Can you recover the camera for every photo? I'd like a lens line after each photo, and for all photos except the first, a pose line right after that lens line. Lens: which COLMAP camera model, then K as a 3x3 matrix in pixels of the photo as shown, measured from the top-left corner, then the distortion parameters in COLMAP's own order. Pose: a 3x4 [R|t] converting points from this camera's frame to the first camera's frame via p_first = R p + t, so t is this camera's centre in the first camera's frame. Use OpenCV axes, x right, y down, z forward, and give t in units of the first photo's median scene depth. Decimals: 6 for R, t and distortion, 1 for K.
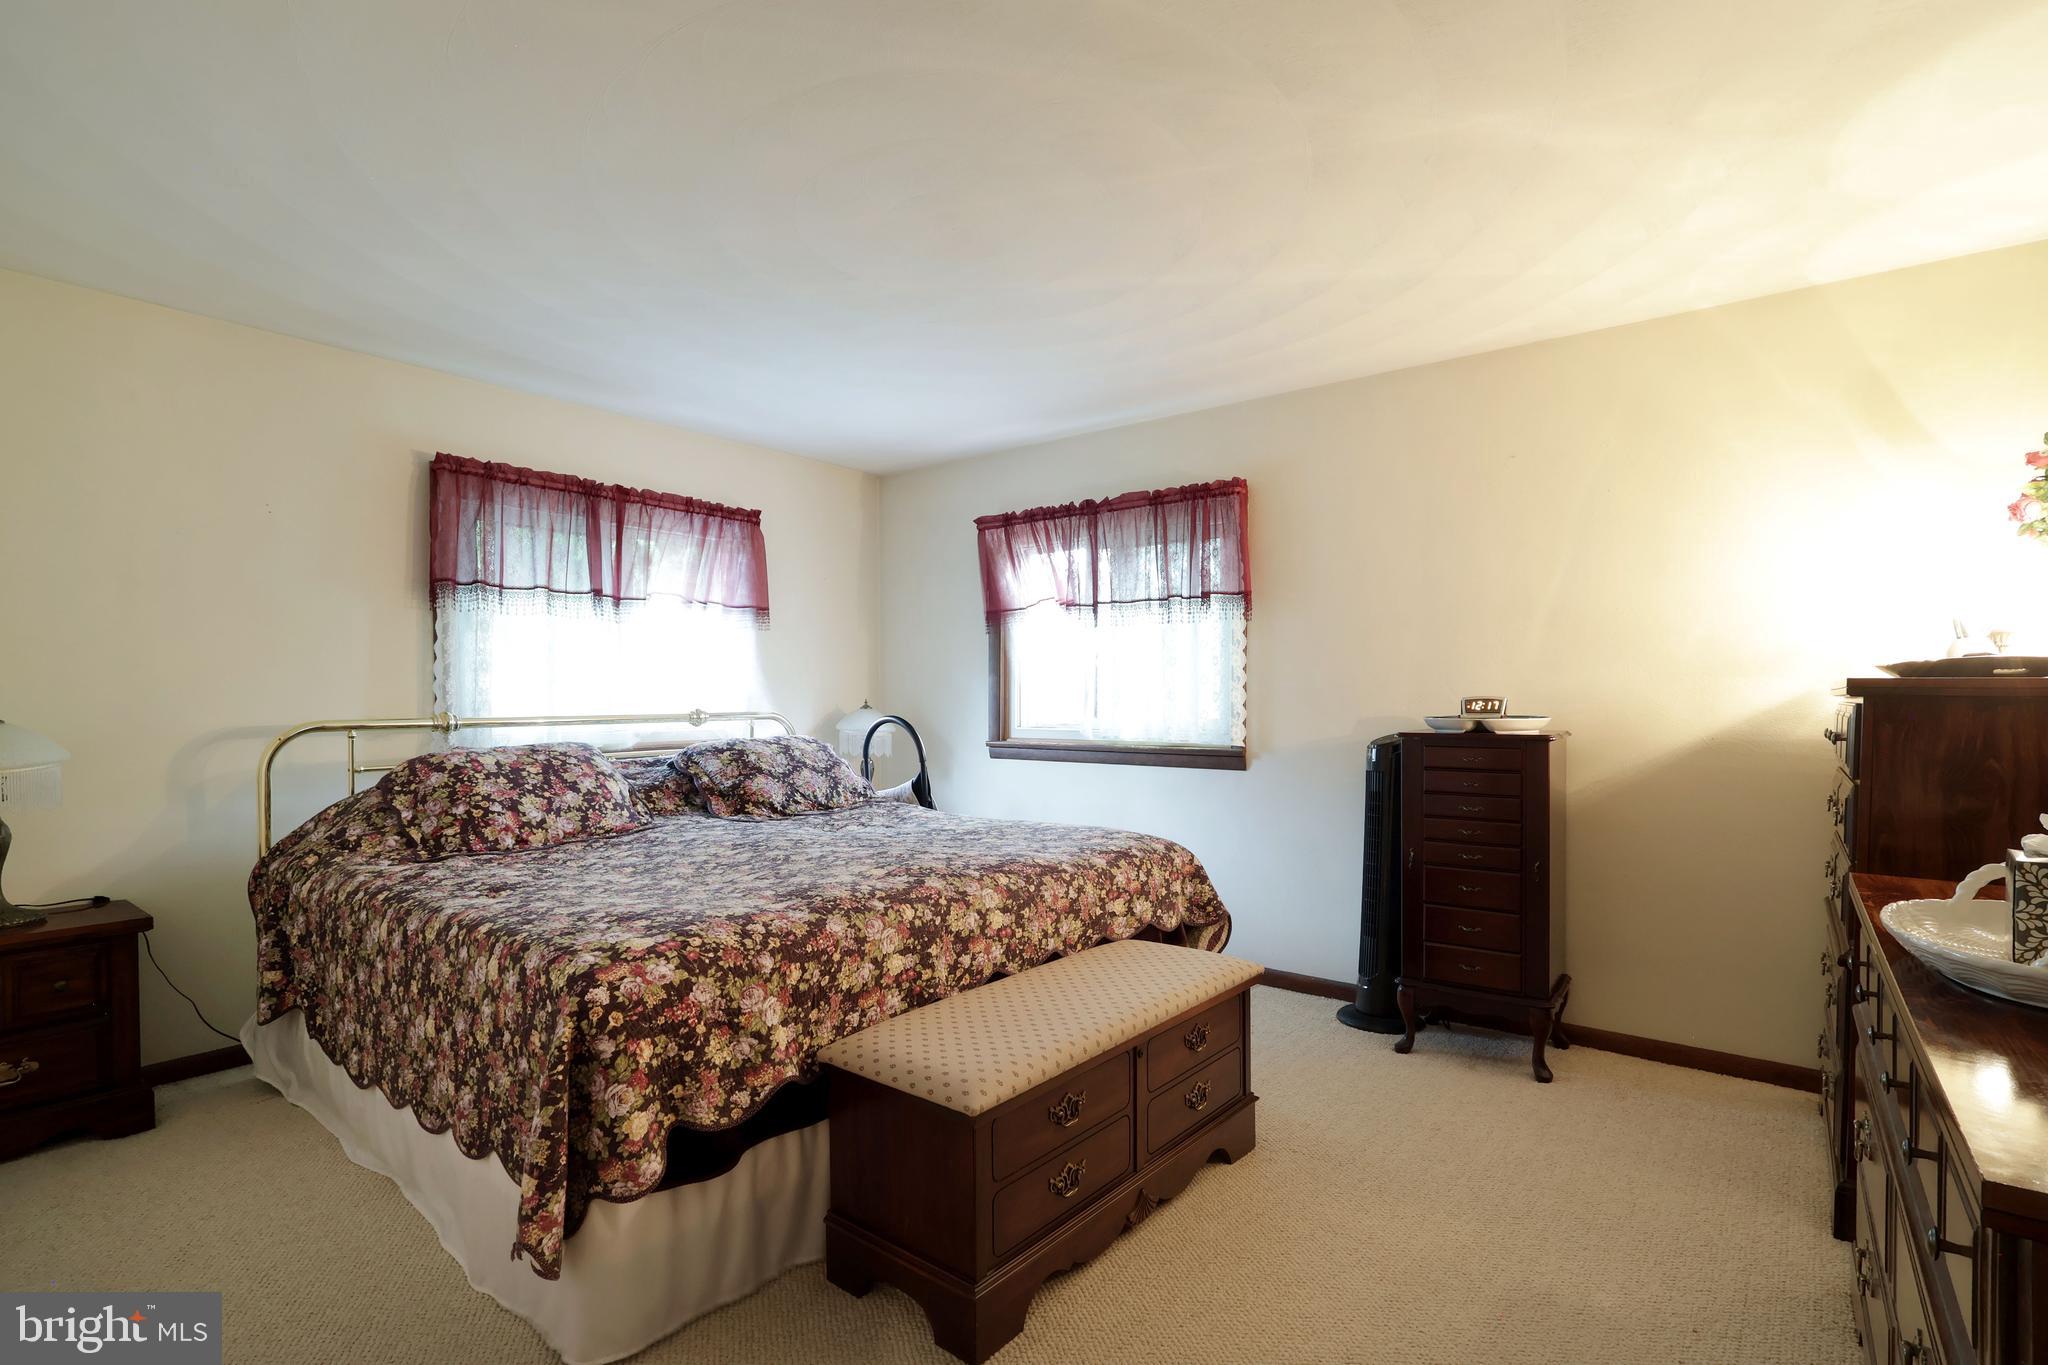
lens RADIAL K [[963.1, 0, 1022.9], [0, 963.1, 699.2], [0, 0, 1]] dist [-0.000563, 0.000334]
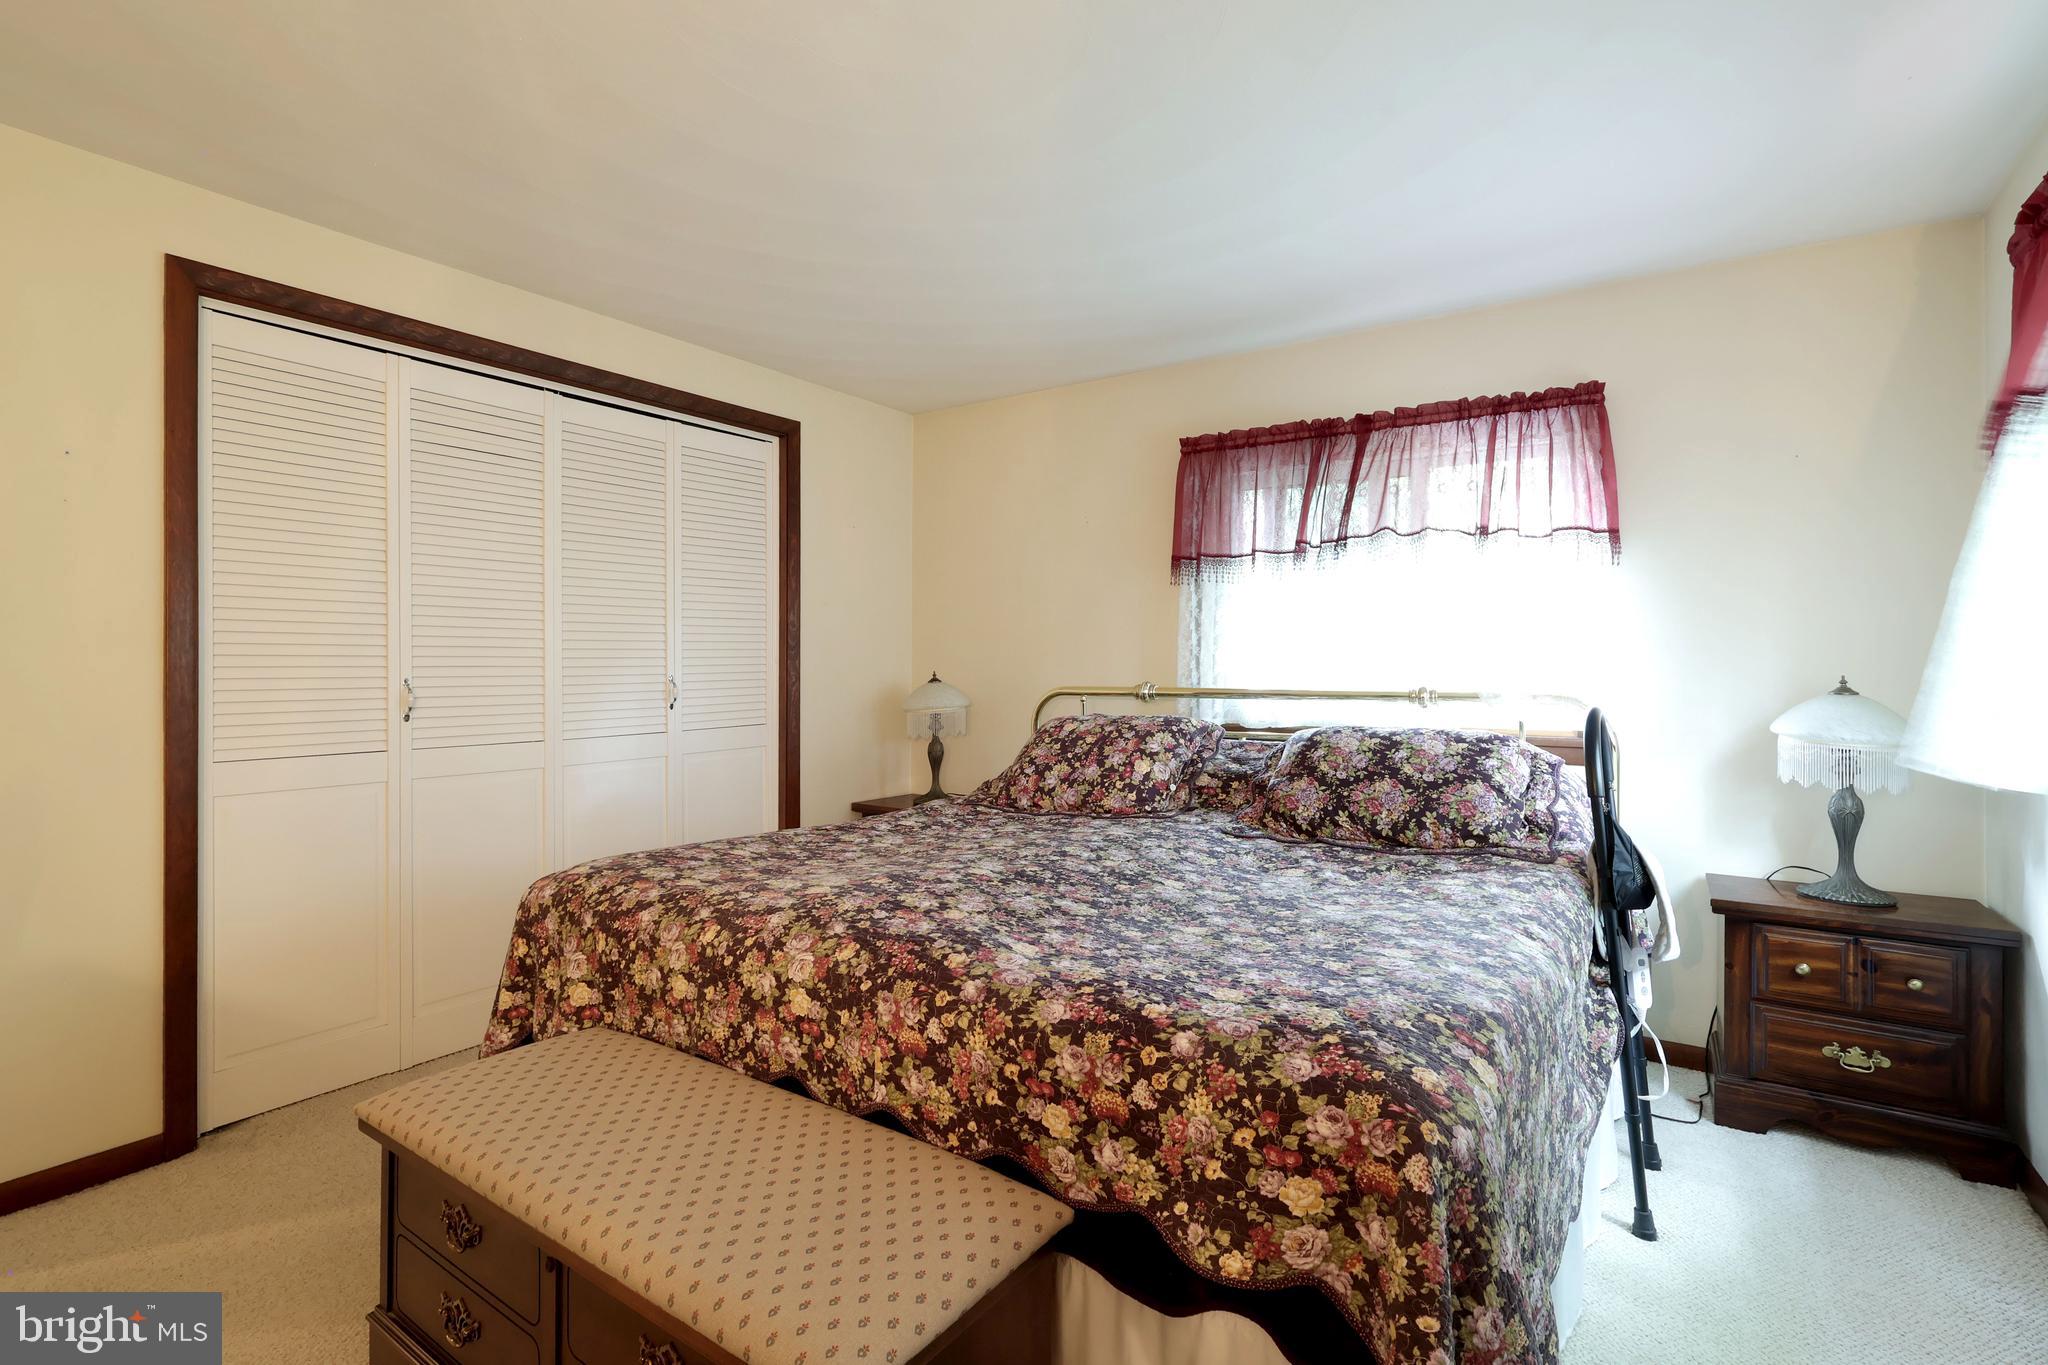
lens RADIAL K [[978.5, 0, 1013.6], [0, 978.5, 634.6], [0, 0, 1]] dist [0.003321, 0.000368]
pose [[0.076054, -0.025526, -0.996777, 0.606314], [-0.004603, 0.999653, -0.025951, -0.012084], [0.997093, 0.006562, 0.075910, 0.975216]]
